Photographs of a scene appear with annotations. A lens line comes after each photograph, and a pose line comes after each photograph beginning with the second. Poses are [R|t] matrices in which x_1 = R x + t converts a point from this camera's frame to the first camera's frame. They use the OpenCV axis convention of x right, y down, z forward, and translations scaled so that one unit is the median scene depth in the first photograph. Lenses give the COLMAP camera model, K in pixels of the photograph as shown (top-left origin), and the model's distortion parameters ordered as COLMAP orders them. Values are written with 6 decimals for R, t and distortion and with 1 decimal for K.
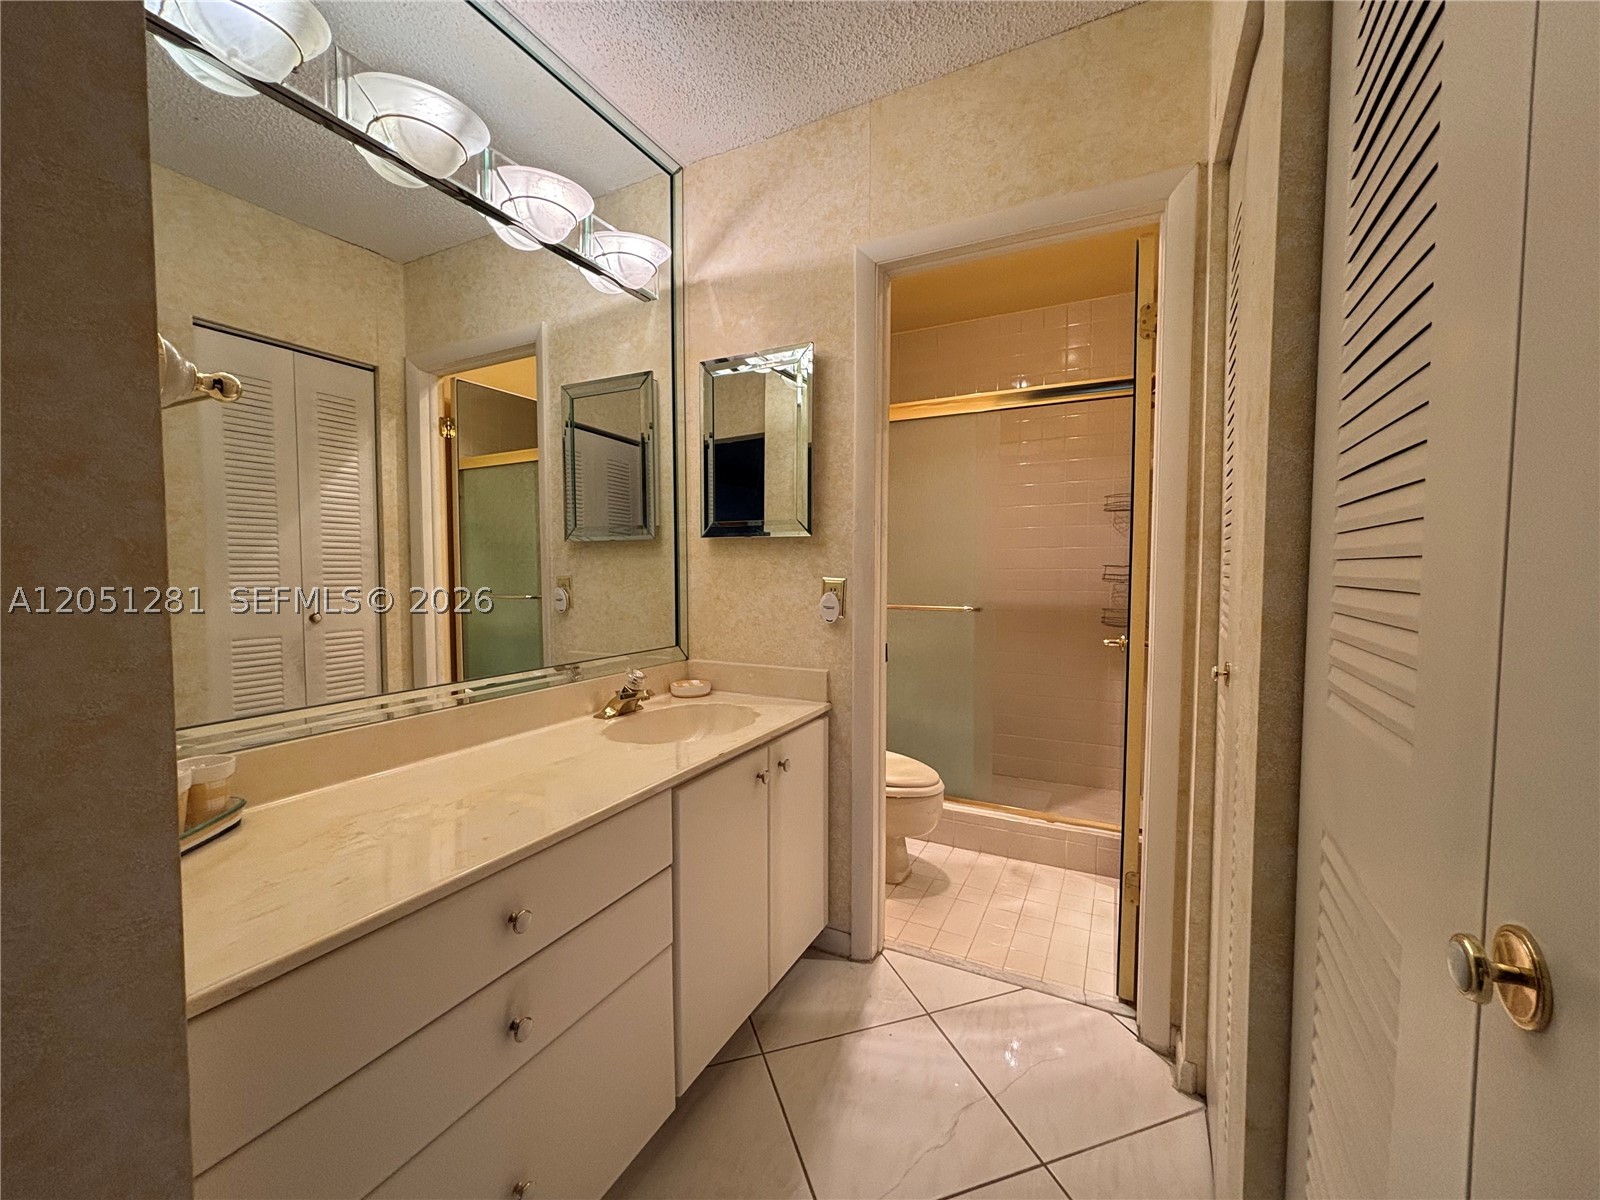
lens RADIAL K [[643.2, 0, 798.7], [0, 643.2, 588.8], [0, 0, 1]] dist [-0.001123, 0.000266]
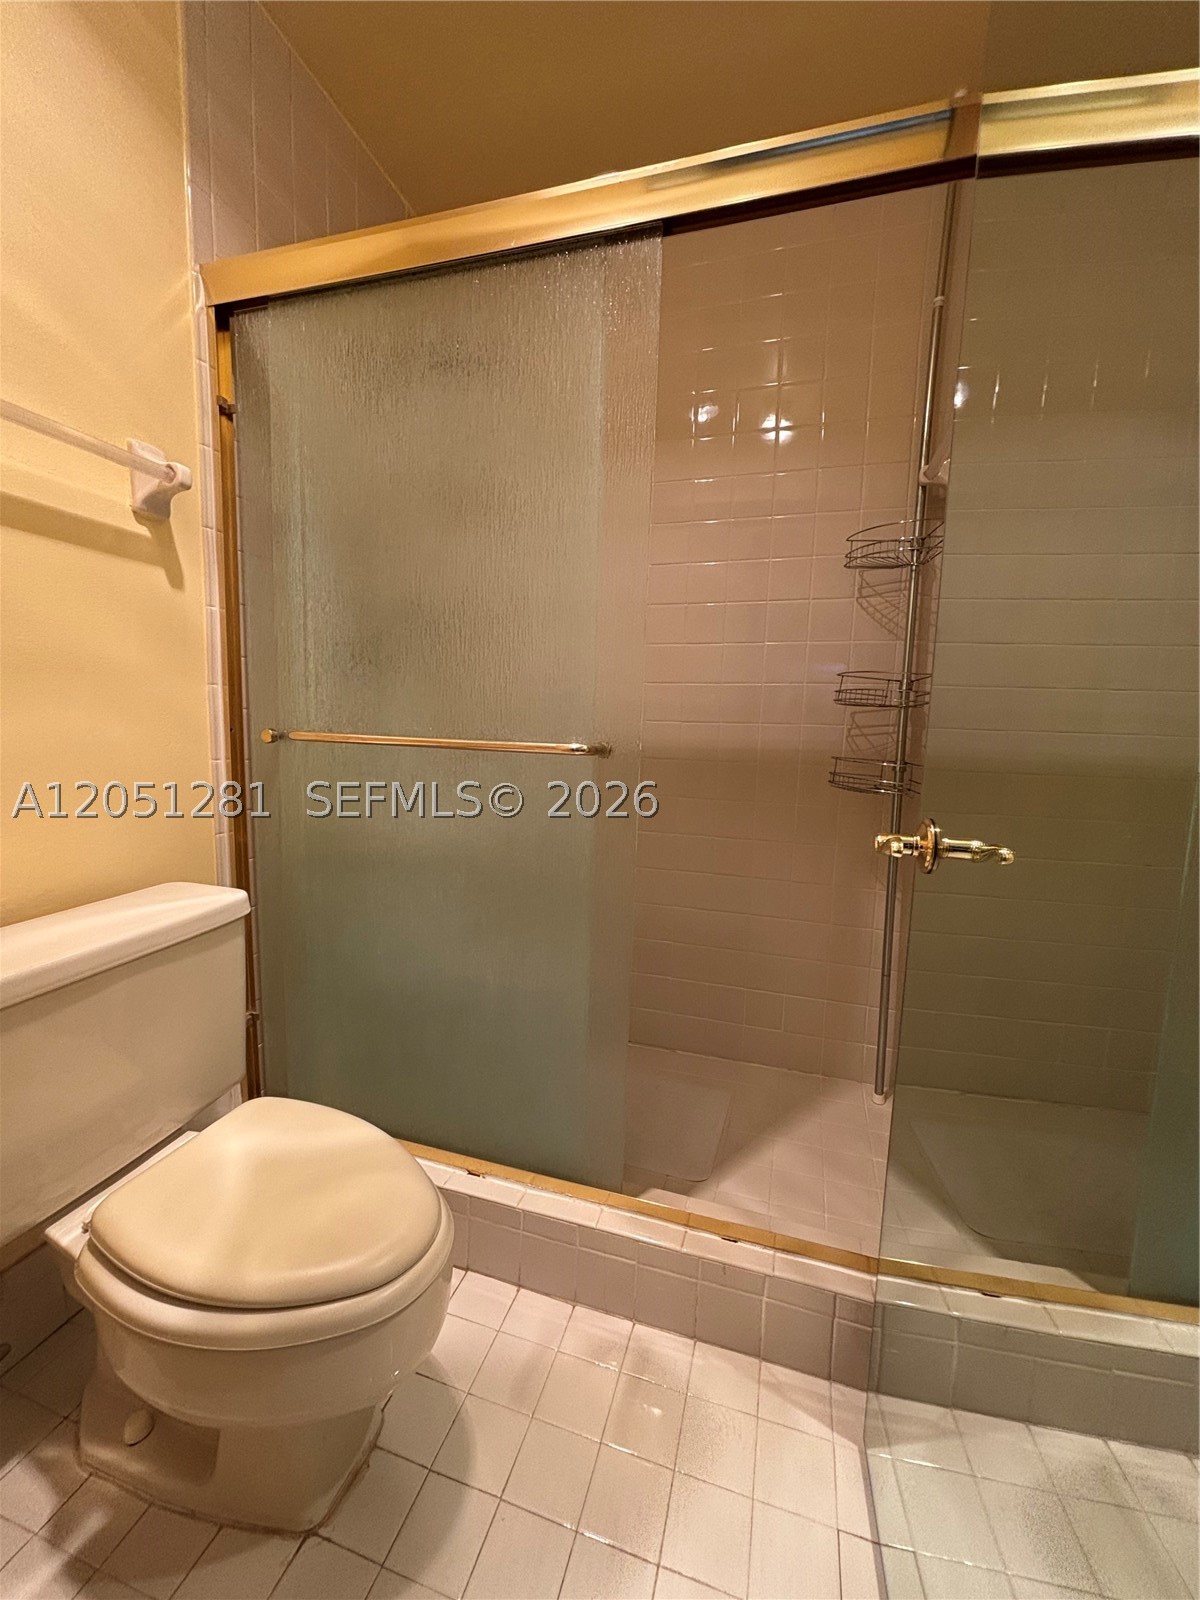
lens RADIAL K [[643.2, 0, 598.6], [0, 643.2, 793.9], [0, 0, 1]] dist [-0.001123, 0.000266]
pose [[0.979877, 0.016008, 0.198961, 0.201461], [-0.028781, 0.997694, 0.061469, 0.038191], [-0.197518, -0.065958, 0.978078, 0.577825]]
